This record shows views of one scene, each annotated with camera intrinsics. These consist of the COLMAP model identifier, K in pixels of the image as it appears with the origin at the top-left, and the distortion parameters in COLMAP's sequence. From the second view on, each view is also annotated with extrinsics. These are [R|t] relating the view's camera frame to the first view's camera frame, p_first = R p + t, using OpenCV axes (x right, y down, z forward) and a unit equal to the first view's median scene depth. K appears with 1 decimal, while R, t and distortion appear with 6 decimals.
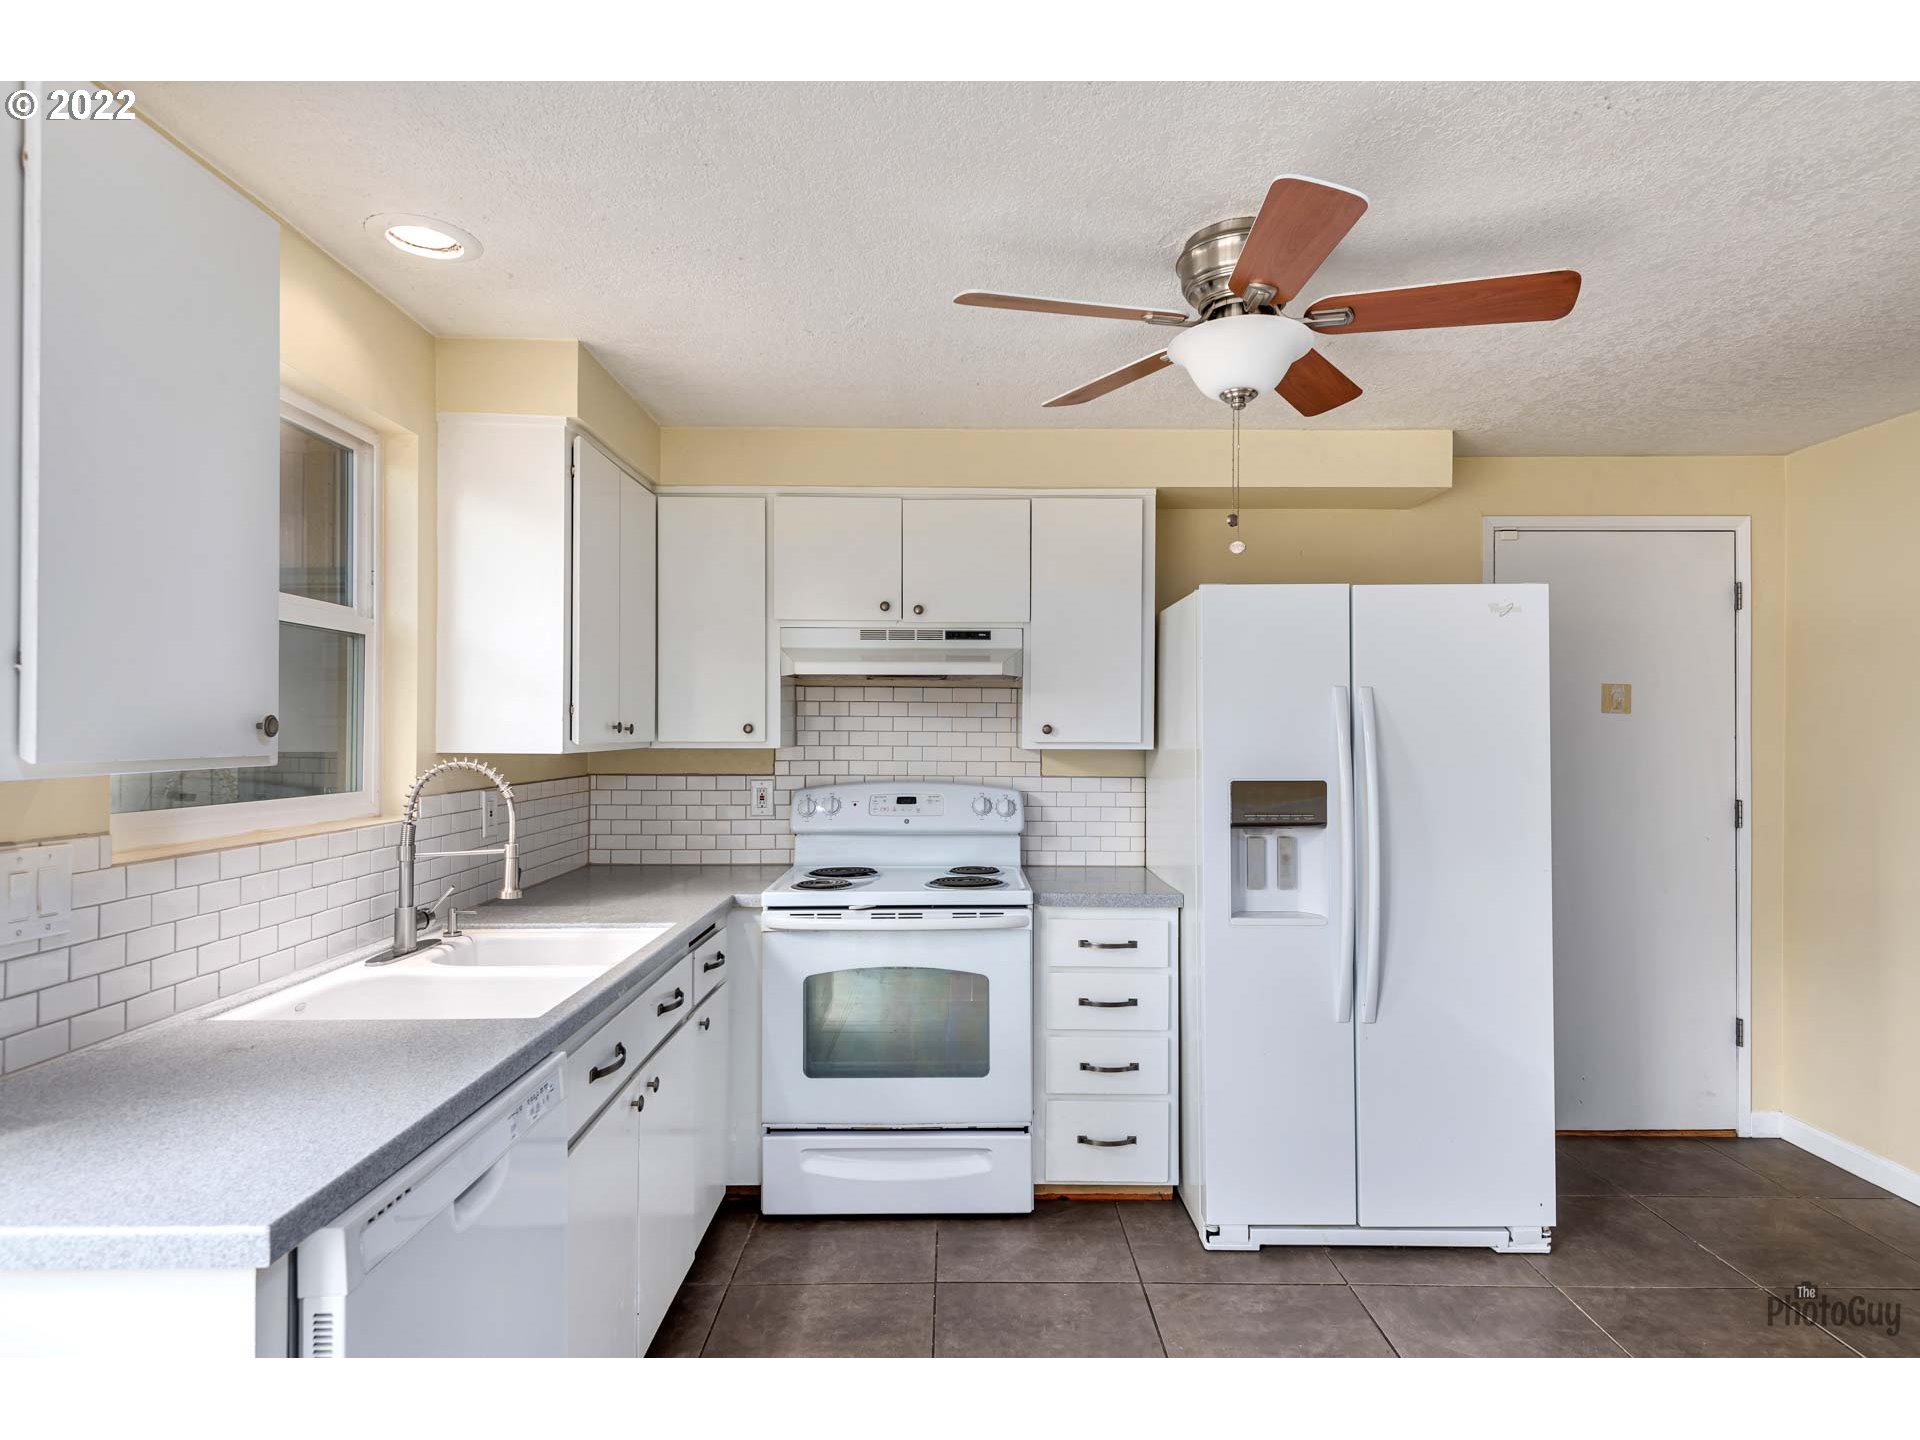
lens RADIAL K [[1063.9, 0, 958.6], [0, 1063.9, 712.2], [0, 0, 1]] dist [0.040513, -0.027168]
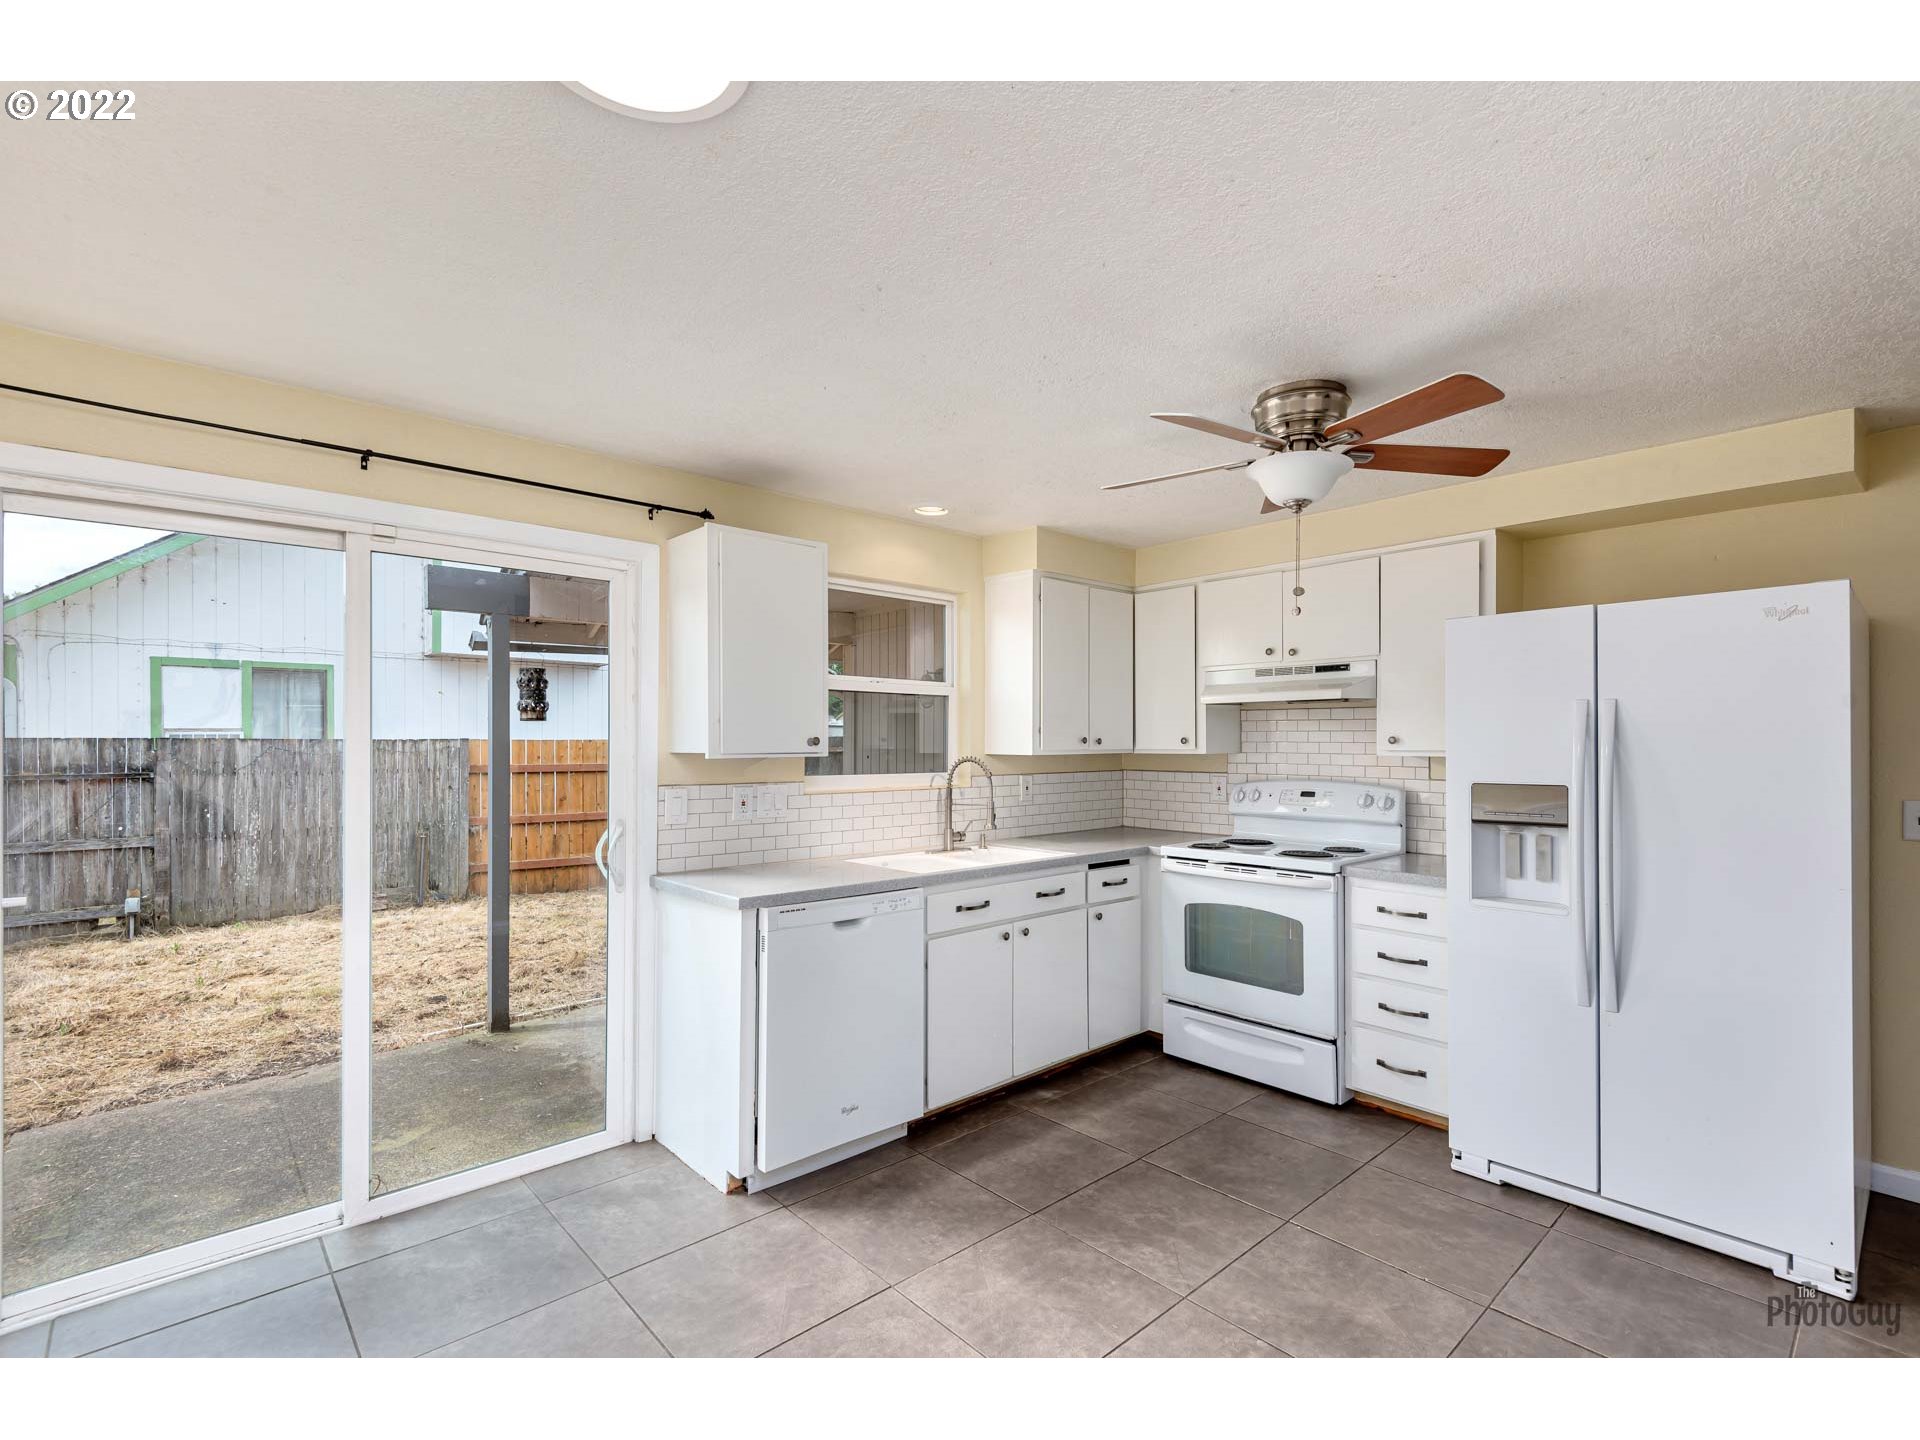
lens RADIAL K [[902.6, 0, 947.1], [0, 902.6, 723.6], [0, 0, 1]] dist [0.036304, -0.020719]
pose [[0.655755, -0.018821, -0.754740, 0.599260], [0.016346, 0.999809, -0.010730, -0.000328], [0.754797, -0.005301, 0.655937, -0.096680]]
